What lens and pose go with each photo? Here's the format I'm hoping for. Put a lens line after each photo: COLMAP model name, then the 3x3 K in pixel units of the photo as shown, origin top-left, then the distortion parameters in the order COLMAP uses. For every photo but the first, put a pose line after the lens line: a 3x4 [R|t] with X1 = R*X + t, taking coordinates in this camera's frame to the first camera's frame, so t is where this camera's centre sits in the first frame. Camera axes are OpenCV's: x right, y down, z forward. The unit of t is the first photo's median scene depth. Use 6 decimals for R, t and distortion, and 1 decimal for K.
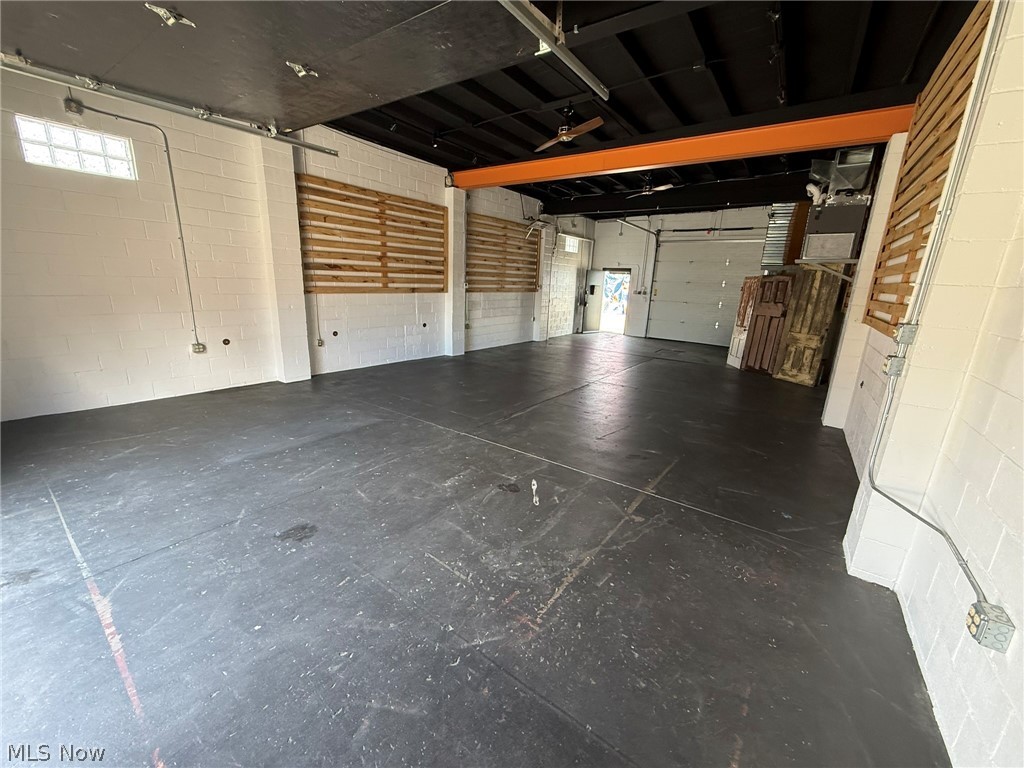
lens RADIAL K [[411.8, 0, 513.2], [0, 411.8, 385.1], [0, 0, 1]] dist [0.002725, 0.000115]
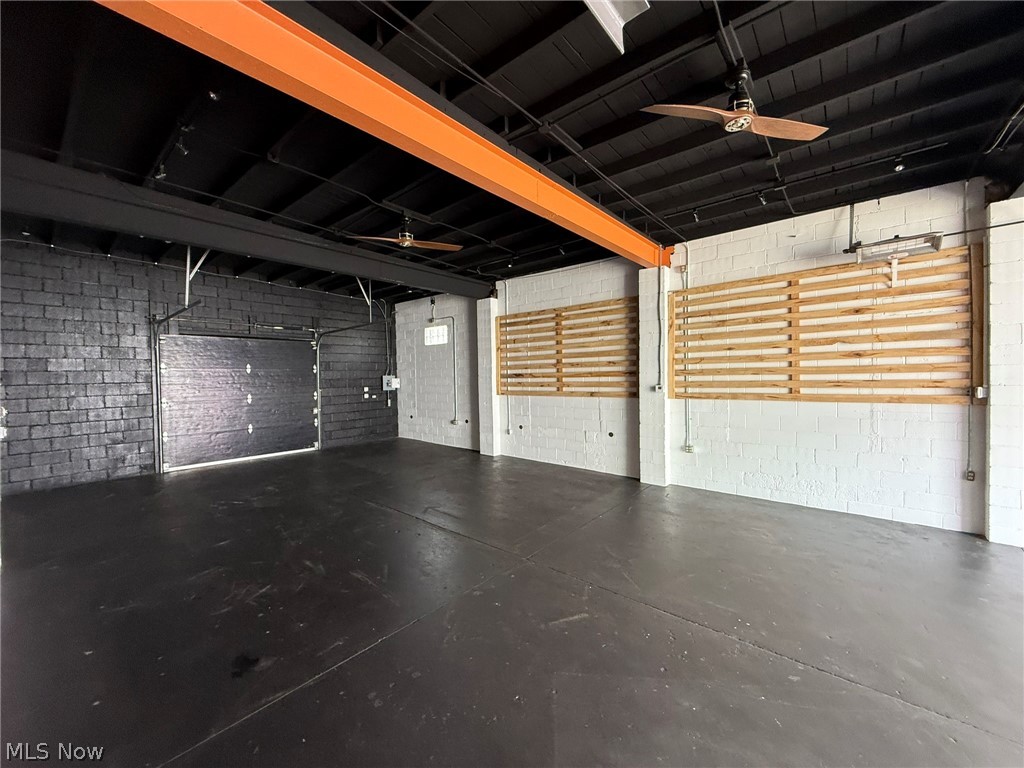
lens RADIAL K [[411.8, 0, 513.9], [0, 411.8, 384.1], [0, 0, 1]] dist [0.002725, 0.000115]
pose [[-0.086780, -0.024375, -0.995929, 0.768645], [-0.239399, 0.970917, -0.002903, -0.230822], [0.967035, 0.238173, -0.090091, 1.007630]]
